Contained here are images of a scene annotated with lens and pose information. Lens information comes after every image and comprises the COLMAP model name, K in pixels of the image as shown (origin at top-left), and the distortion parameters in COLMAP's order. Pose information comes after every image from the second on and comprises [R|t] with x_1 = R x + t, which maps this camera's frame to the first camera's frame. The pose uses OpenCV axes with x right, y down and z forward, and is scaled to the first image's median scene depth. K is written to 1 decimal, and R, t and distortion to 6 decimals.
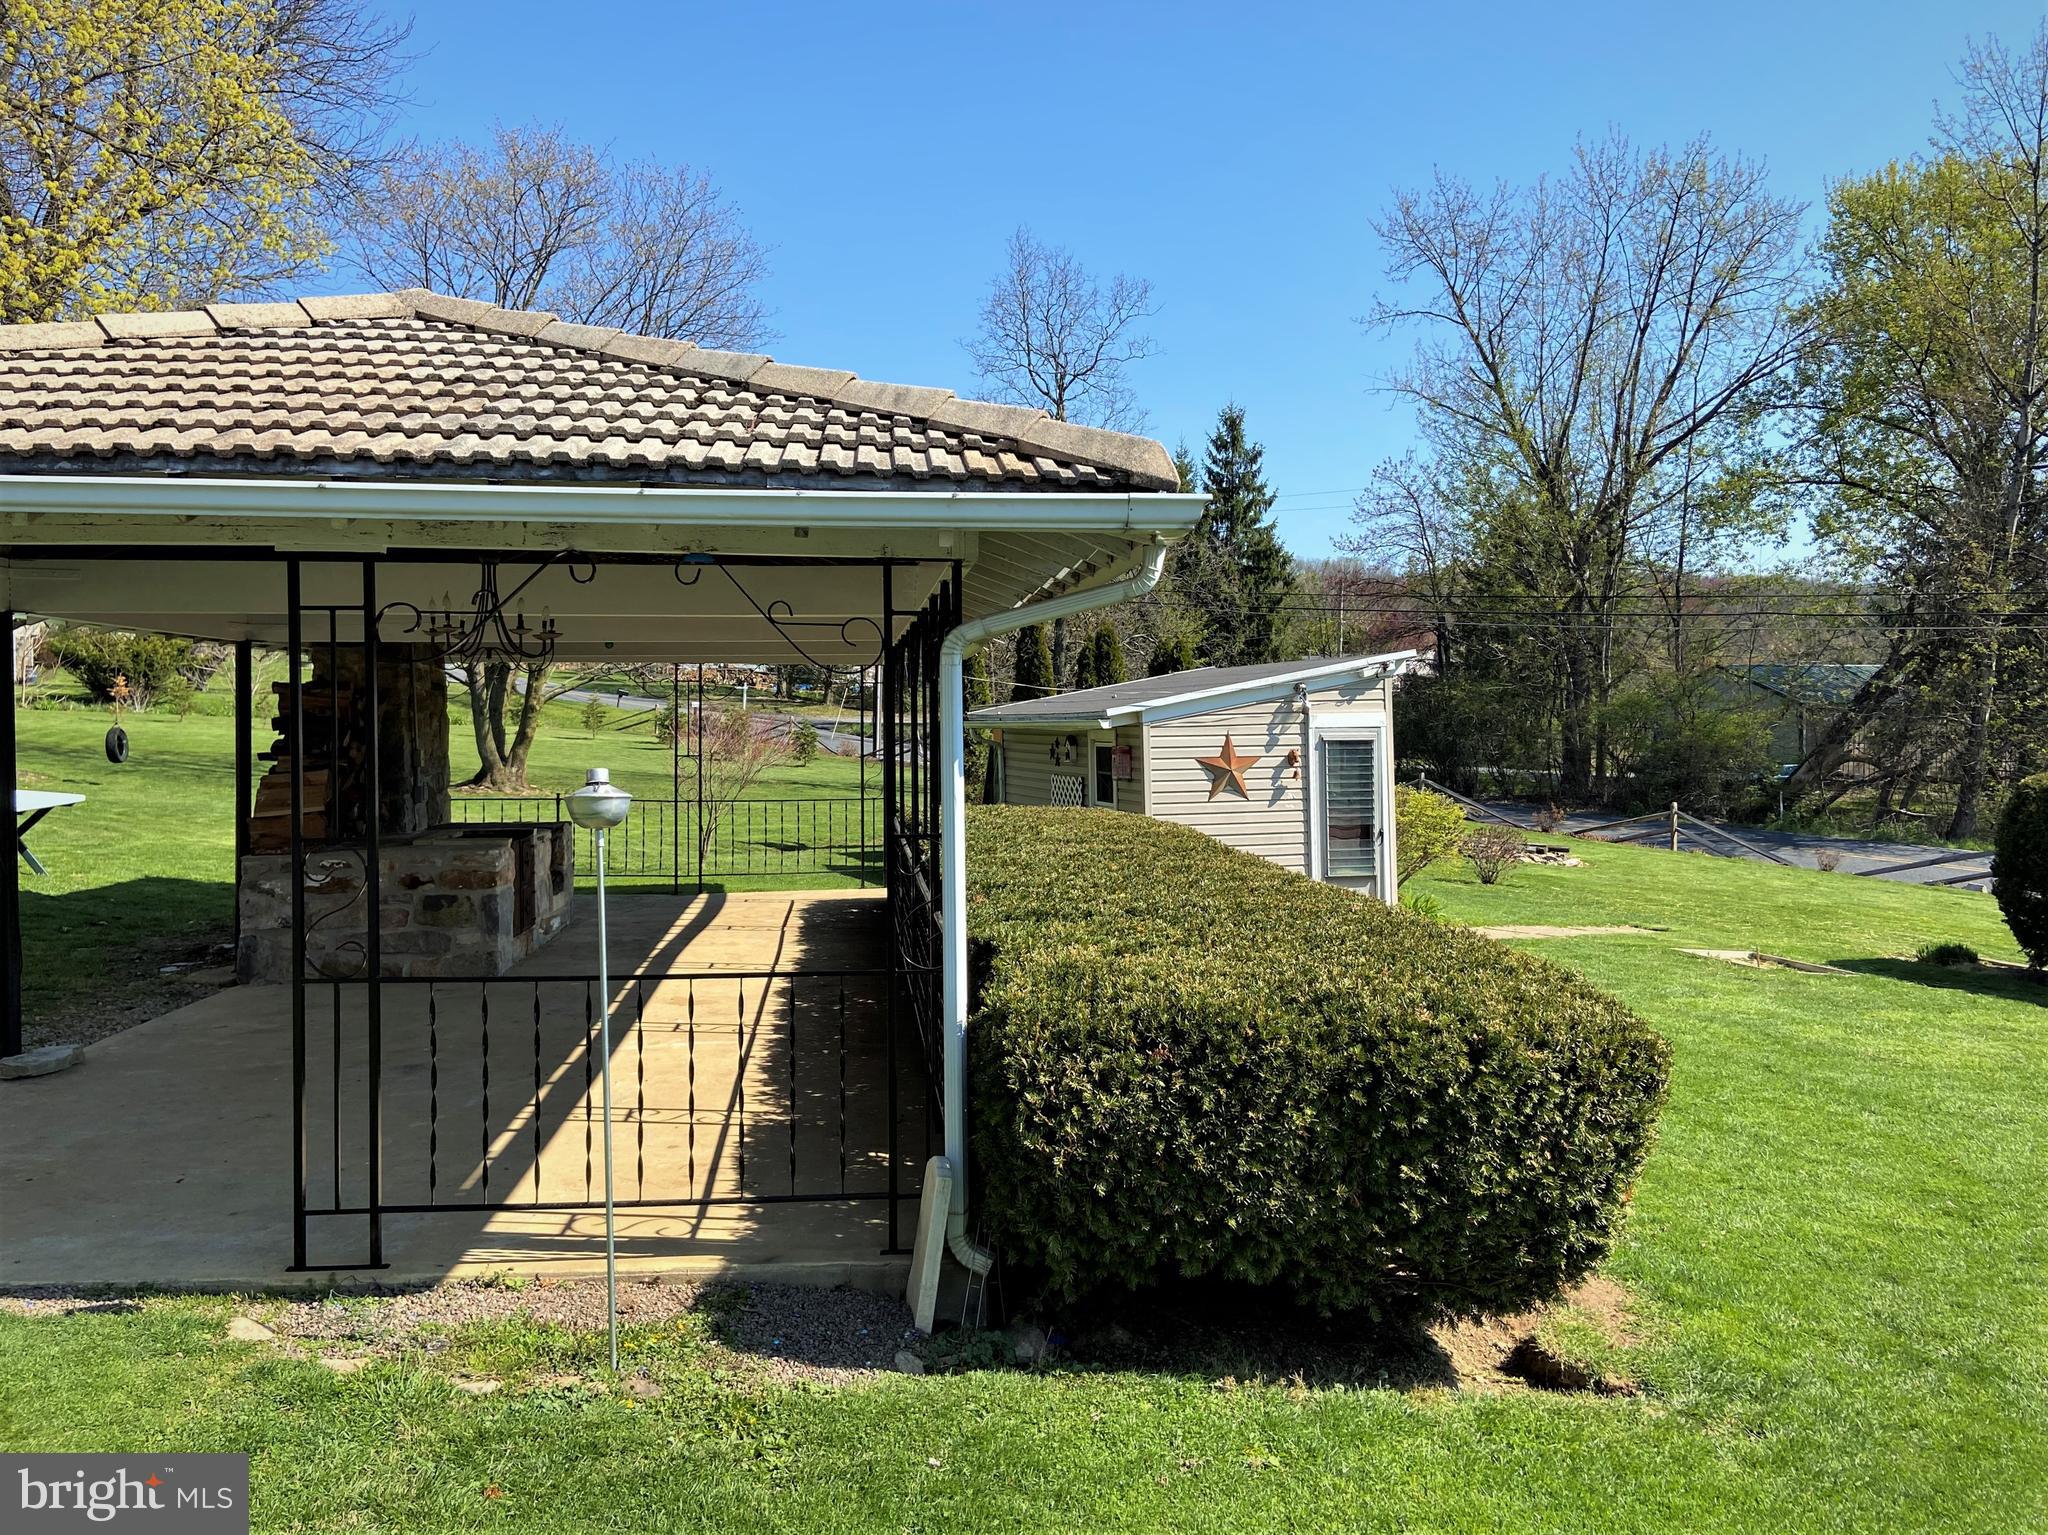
lens RADIAL K [[1647.0, 0, 1015.7], [0, 1647.0, 769.5], [0, 0, 1]] dist [0.049159, -0.020324]
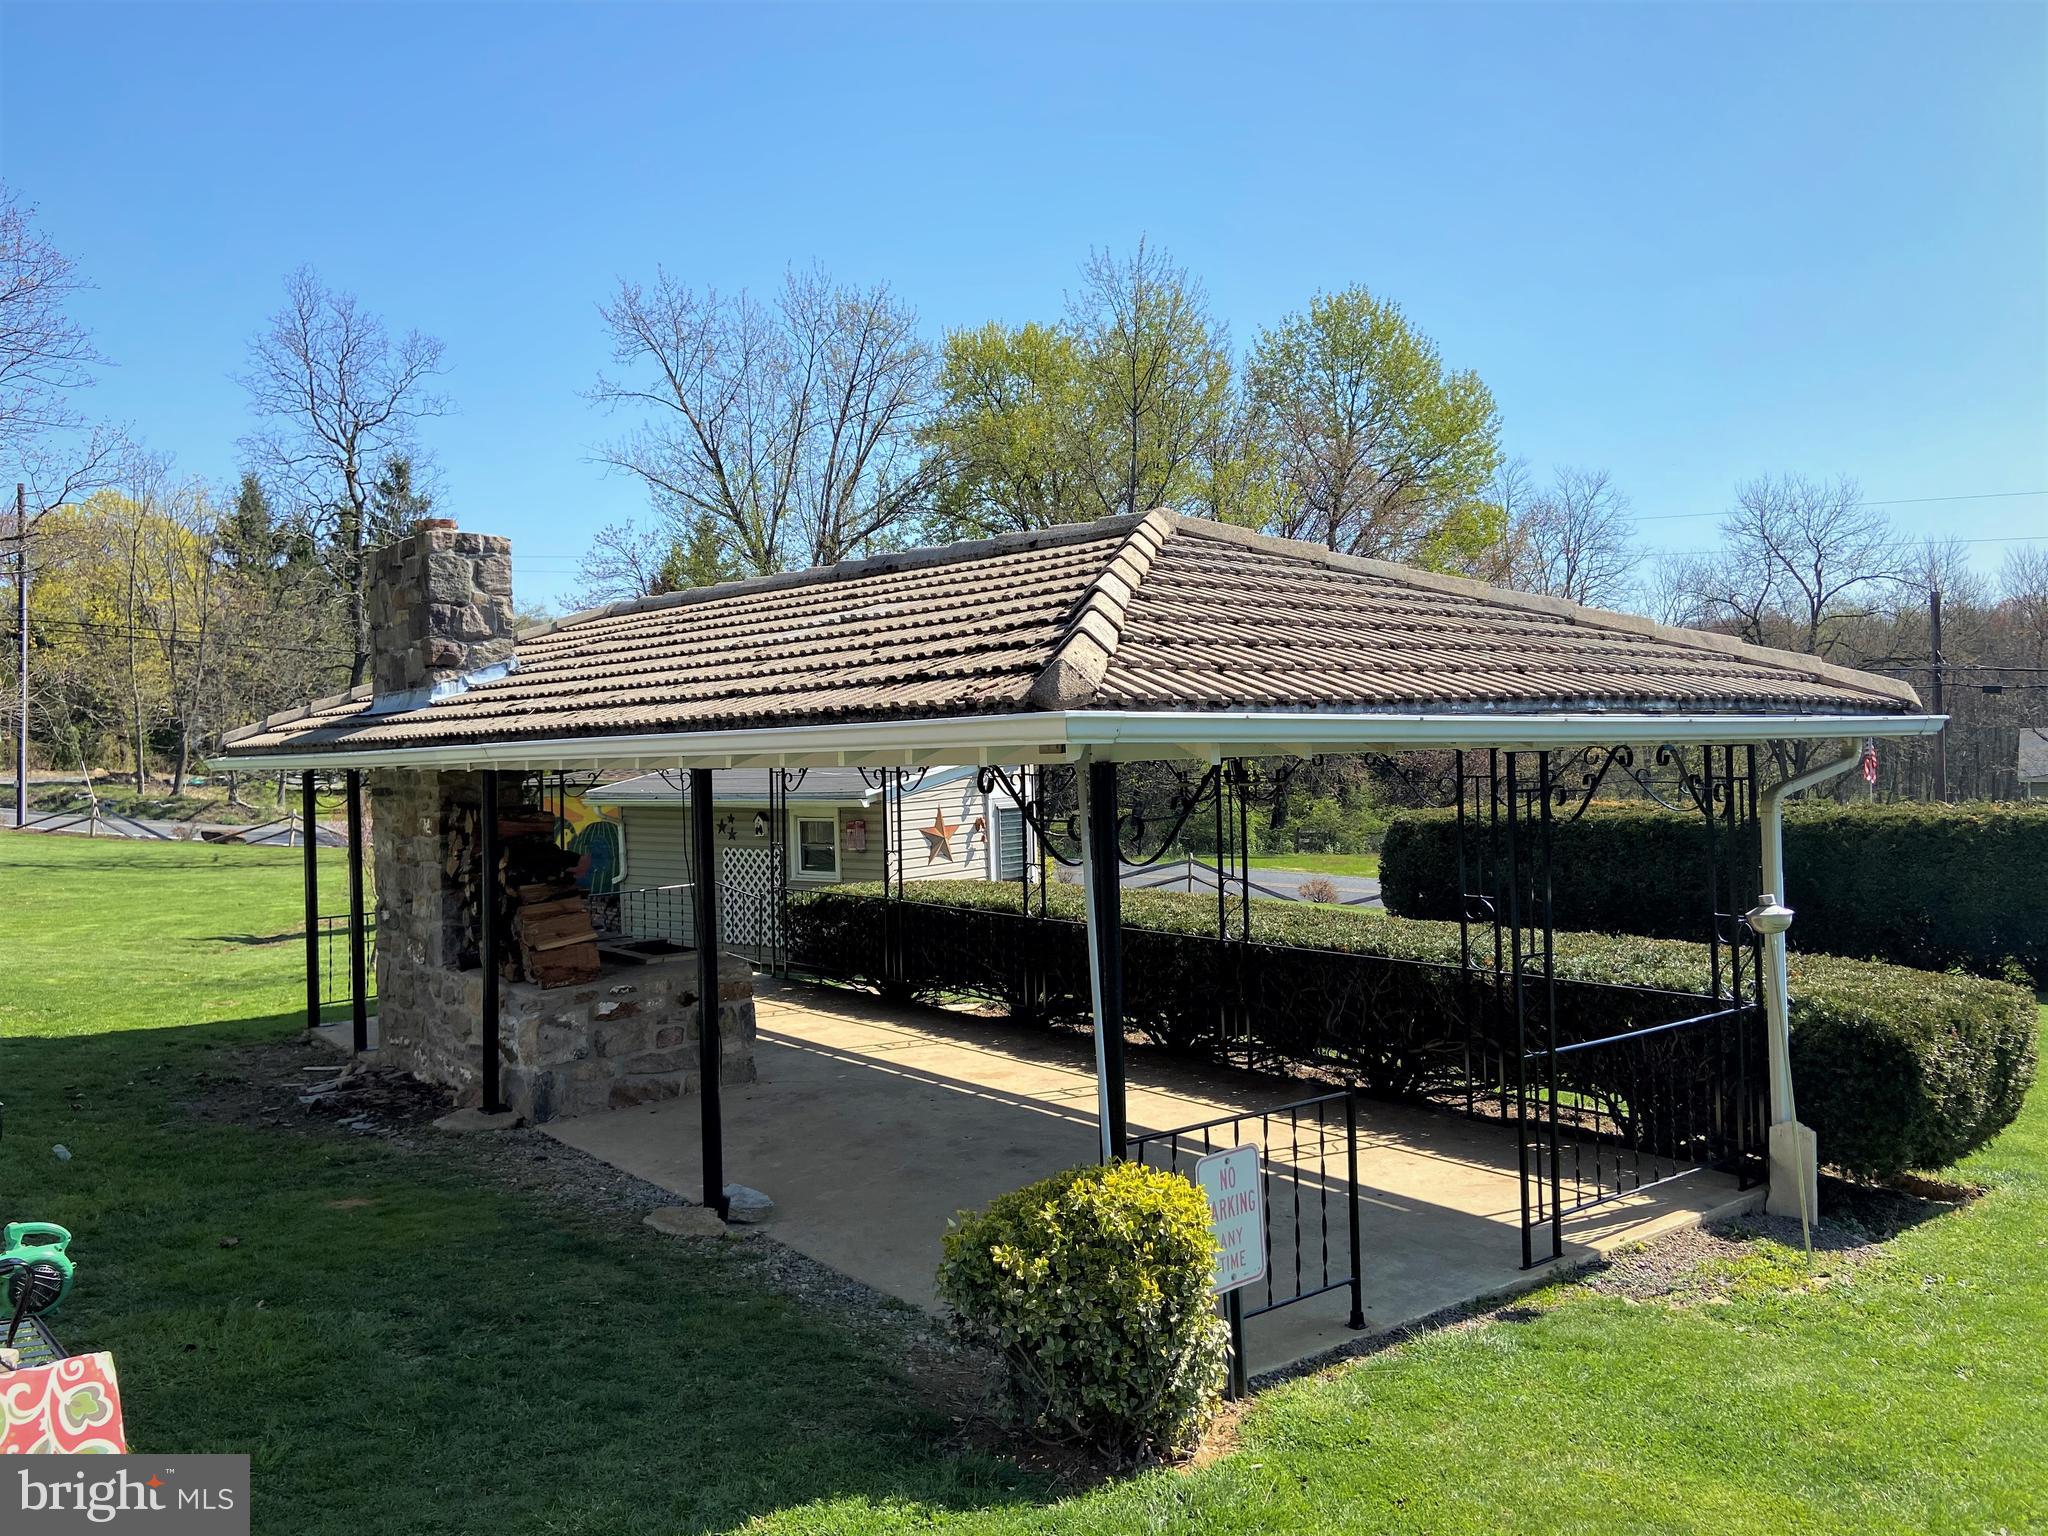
lens RADIAL K [[1568.2, 0, 1023.1], [0, 1568.2, 759.3], [0, 0, 1]] dist [0.112727, -0.137713]
pose [[0.813197, -0.019730, 0.581654, -0.268799], [0.034764, 0.999287, -0.014706, -0.020993], [-0.580949, 0.032180, 0.813304, 0.025894]]
